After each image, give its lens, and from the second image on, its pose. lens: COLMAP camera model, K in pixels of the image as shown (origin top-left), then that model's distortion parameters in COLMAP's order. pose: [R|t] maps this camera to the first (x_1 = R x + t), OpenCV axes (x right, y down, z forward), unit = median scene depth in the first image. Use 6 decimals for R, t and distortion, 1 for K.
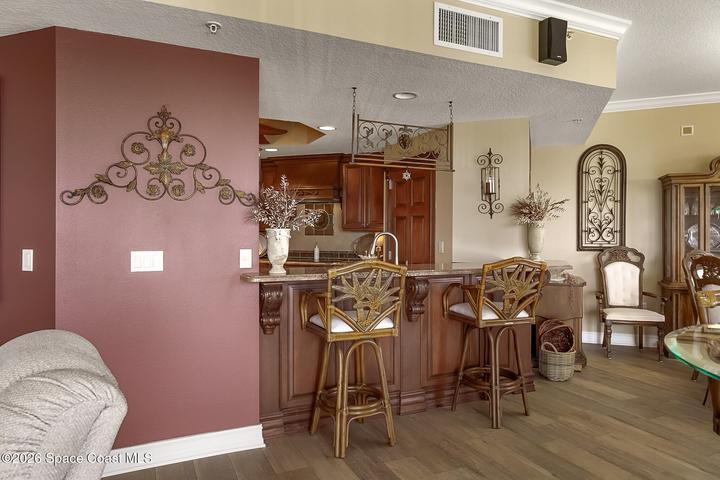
lens RADIAL K [[475.2, 0, 360.0], [0, 475.2, 240.0], [0, 0, 1]] dist [0.004244, 0.001046]
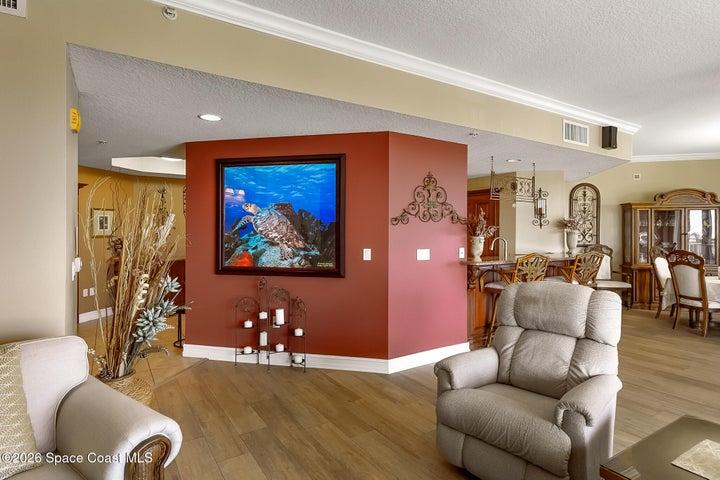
lens RADIAL K [[365.6, 0, 360.0], [0, 365.6, 240.0], [0, 0, 1]] dist [0.002321, 0.000122]
pose [[0.995056, -0.004401, 0.099220, -0.734477], [0.004087, 0.999986, 0.003364, -0.016627], [-0.099233, -0.002942, 0.995060, -0.359405]]
